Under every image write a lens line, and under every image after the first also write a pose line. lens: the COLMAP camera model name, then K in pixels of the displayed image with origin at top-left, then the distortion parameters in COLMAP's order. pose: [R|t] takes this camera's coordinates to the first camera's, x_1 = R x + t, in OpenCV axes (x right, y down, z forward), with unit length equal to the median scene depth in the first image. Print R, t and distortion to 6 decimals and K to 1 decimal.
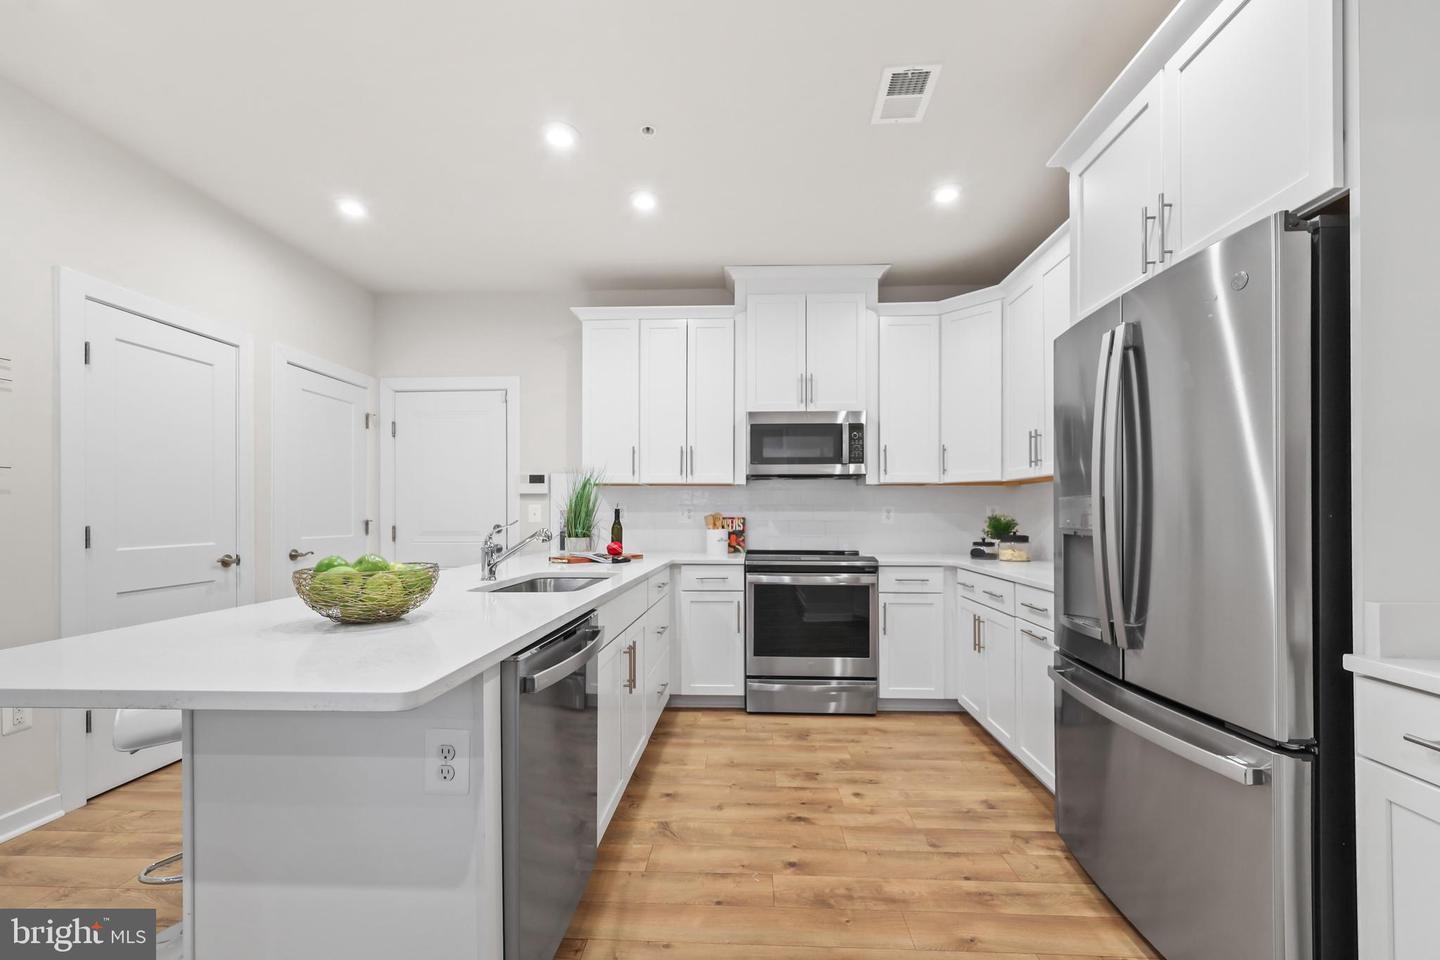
lens RADIAL K [[592.0, 0, 723.9], [0, 592.0, 512.0], [0, 0, 1]] dist [0.001049, 0.000071]
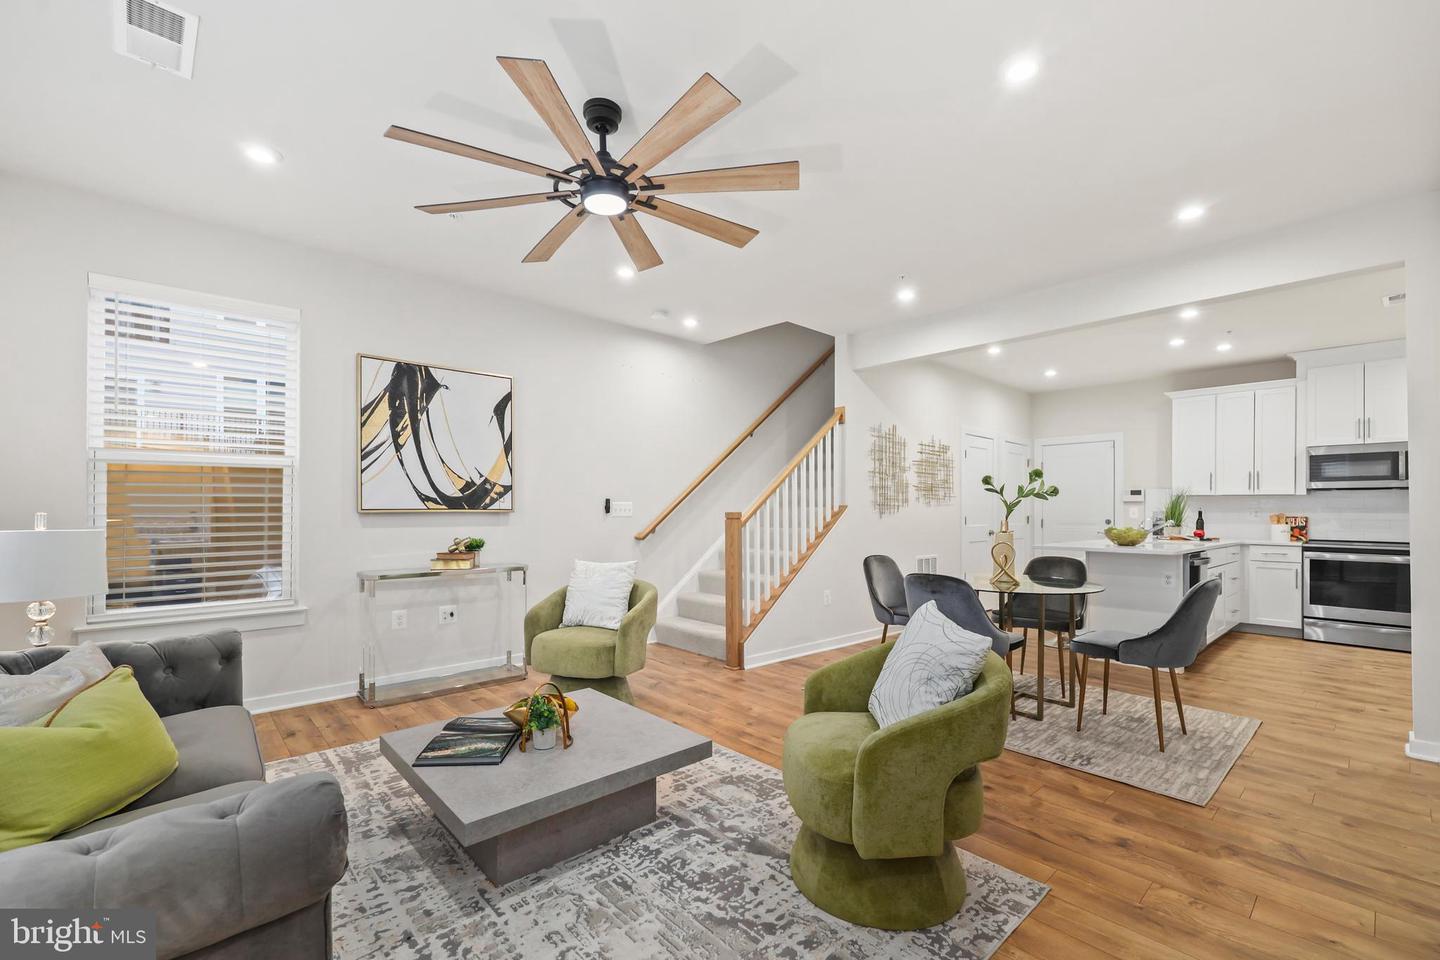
lens RADIAL K [[607.2, 0, 725.7], [0, 607.2, 507.8], [0, 0, 1]] dist [0.003390, 0.000446]
pose [[0.710257, 0.001086, -0.703942, 0.084990], [-0.004673, 0.999984, -0.003173, -0.001992], [0.703927, 0.005543, 0.710251, -1.218461]]
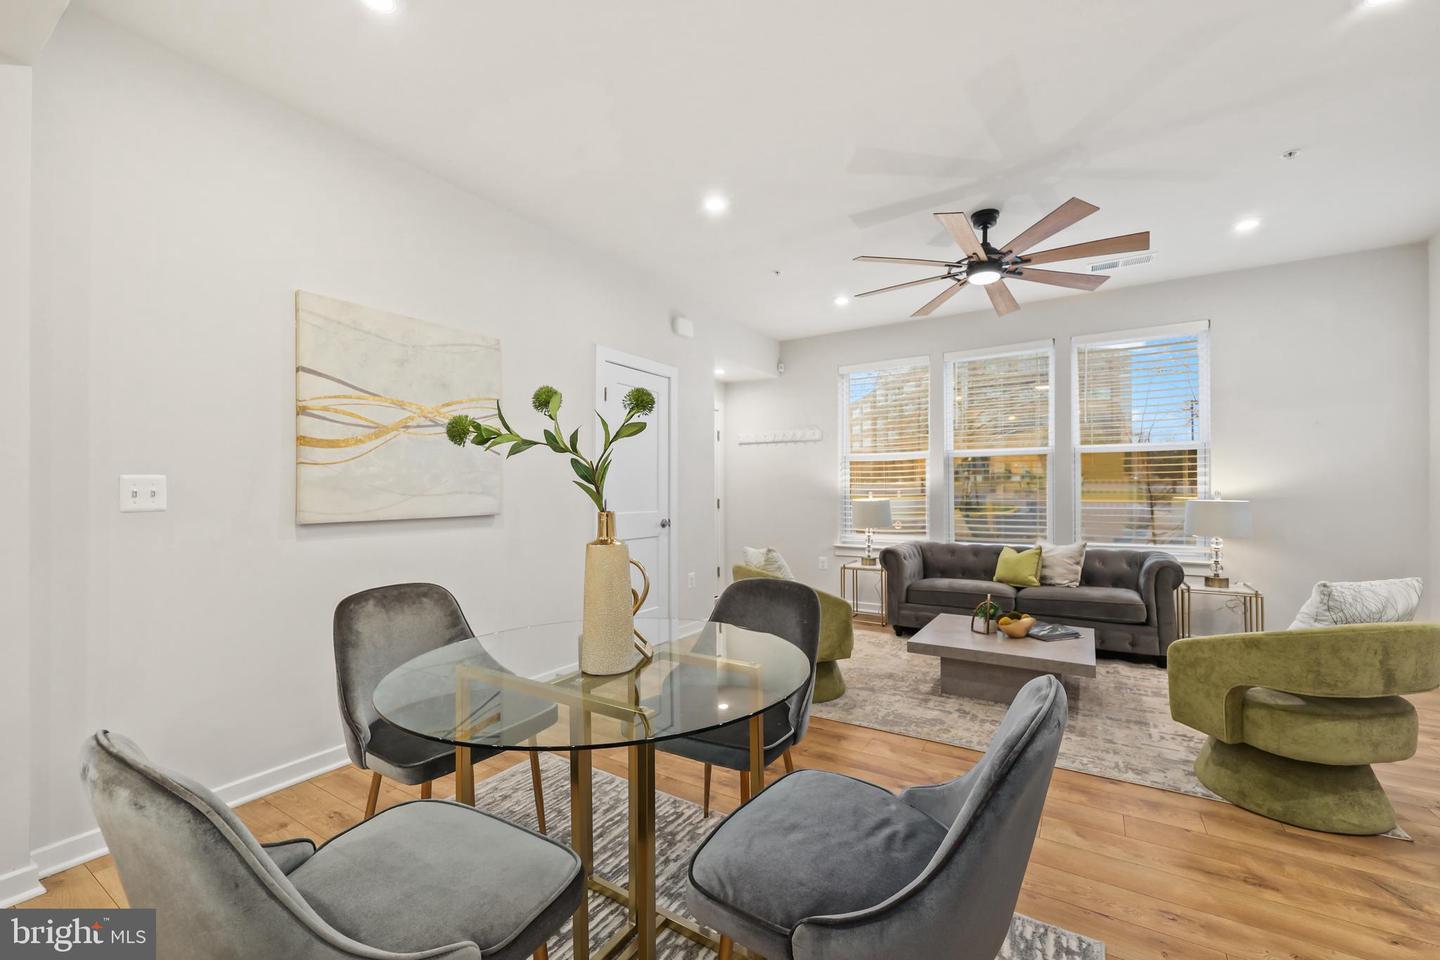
lens RADIAL K [[580.7, 0, 724.6], [0, 580.7, 486.6], [0, 0, 1]] dist [0.001347, 0.000089]
pose [[-0.876196, 0.007944, 0.481889, -0.570953], [0.003806, 0.999947, -0.009563, 0.001928], [-0.481940, -0.006545, -0.876180, 0.187682]]
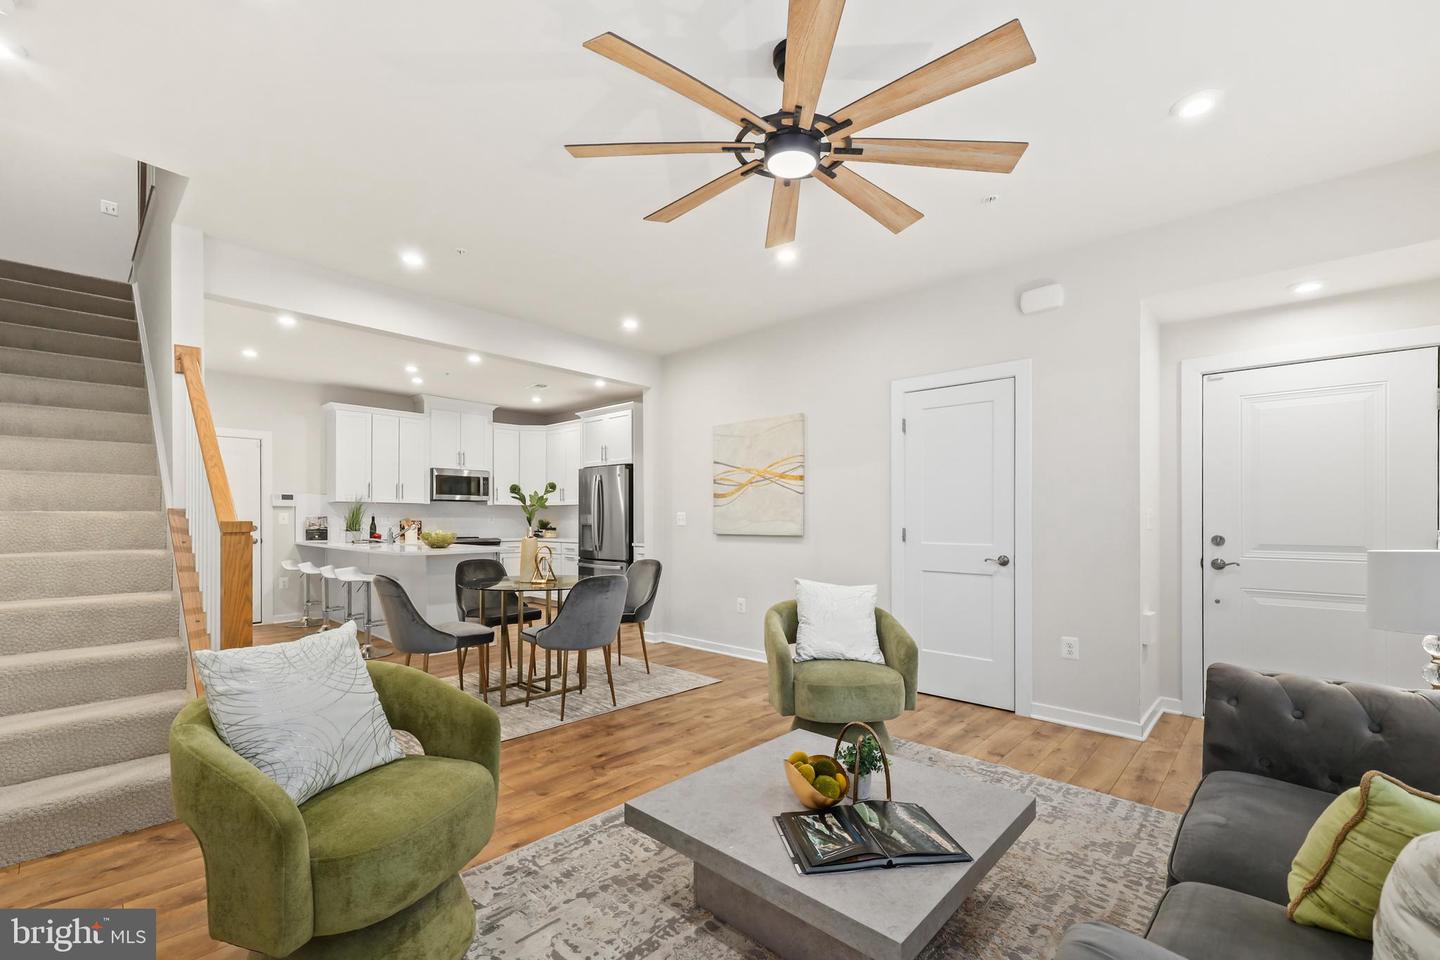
lens RADIAL K [[617.2, 0, 724.6], [0, 617.2, 520.0], [0, 0, 1]] dist [0.000902, 0.000193]
pose [[0.640841, 0.000024, 0.767674, -0.983036], [-0.003538, 0.999989, 0.002922, -0.002932], [-0.767666, -0.004588, 0.640834, -1.162887]]
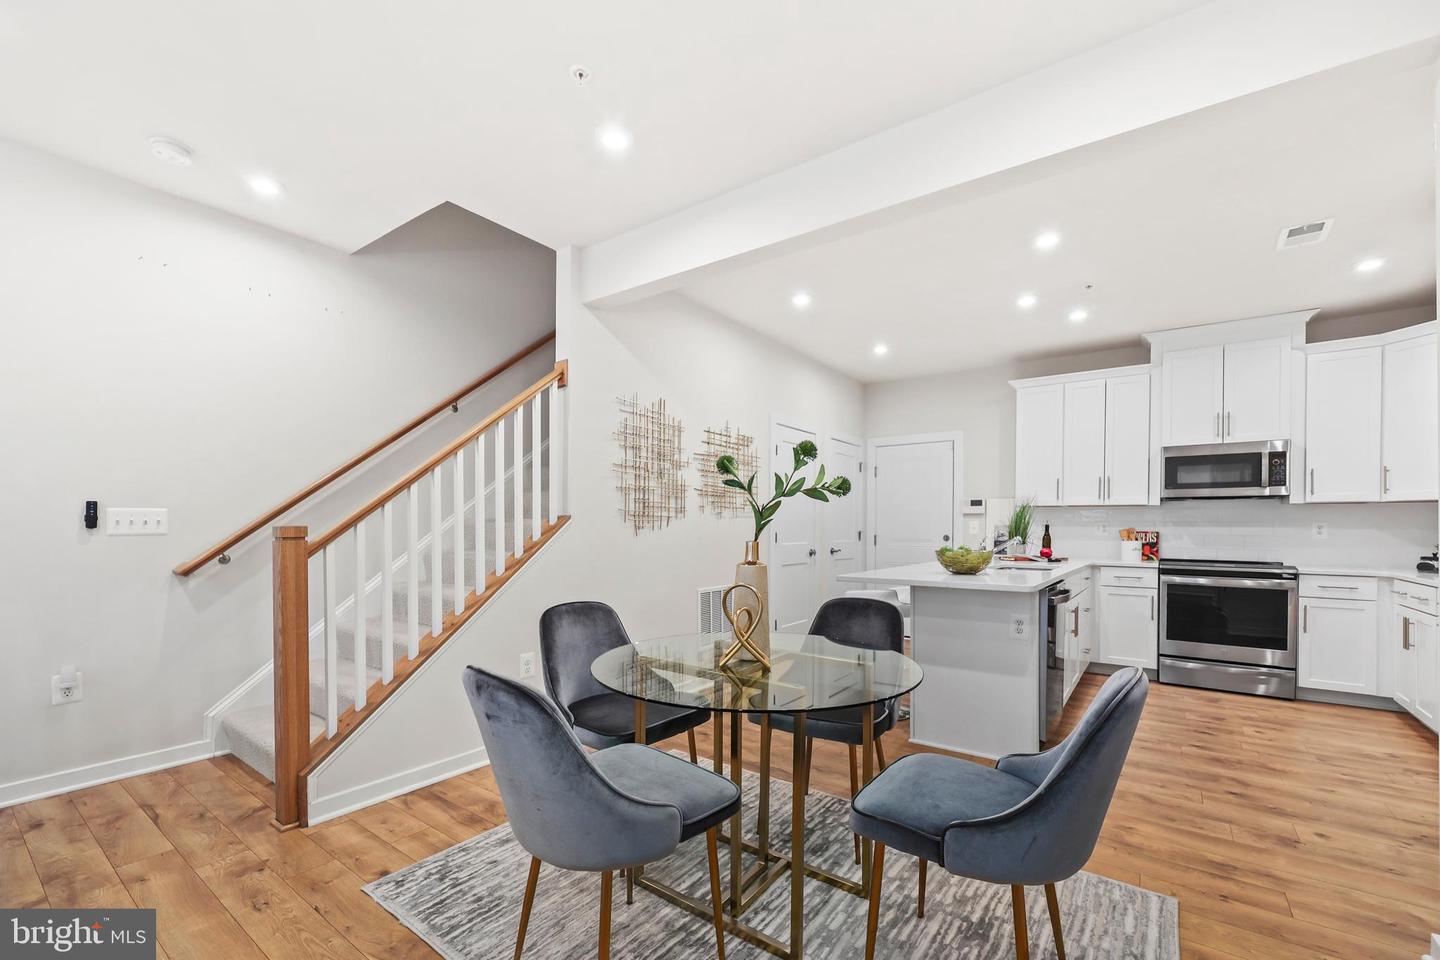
lens RADIAL K [[600.0, 0, 729.9], [0, 600.0, 530.1], [0, 0, 1]] dist [0.000579, 0.000112]
pose [[0.838665, 0.008201, -0.544586, -0.036110], [-0.004740, 0.999959, 0.007759, 0.000351], [0.544627, -0.003926, 0.838669, -0.591683]]
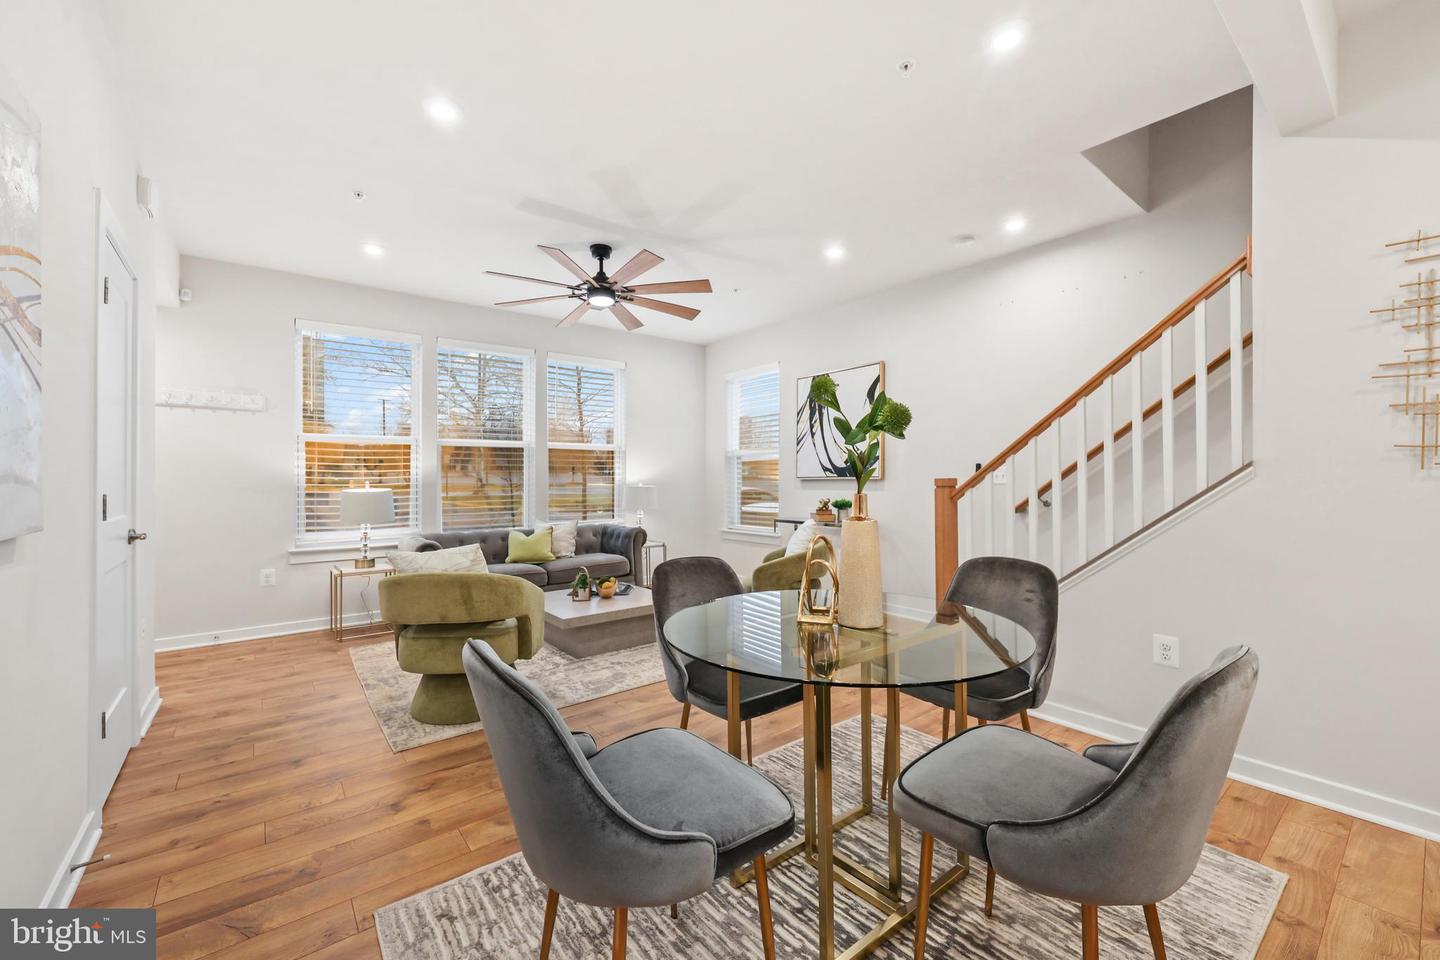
lens RADIAL K [[579.4, 0, 724.7], [0, 579.4, 477.1], [0, 0, 1]] dist [-0.000582, -0.000094]
pose [[-0.744954, 0.002303, -0.667112, 0.079936], [0.005661, 0.999980, -0.002870, 0.002356], [0.667092, -0.005914, -0.744952, 0.156901]]
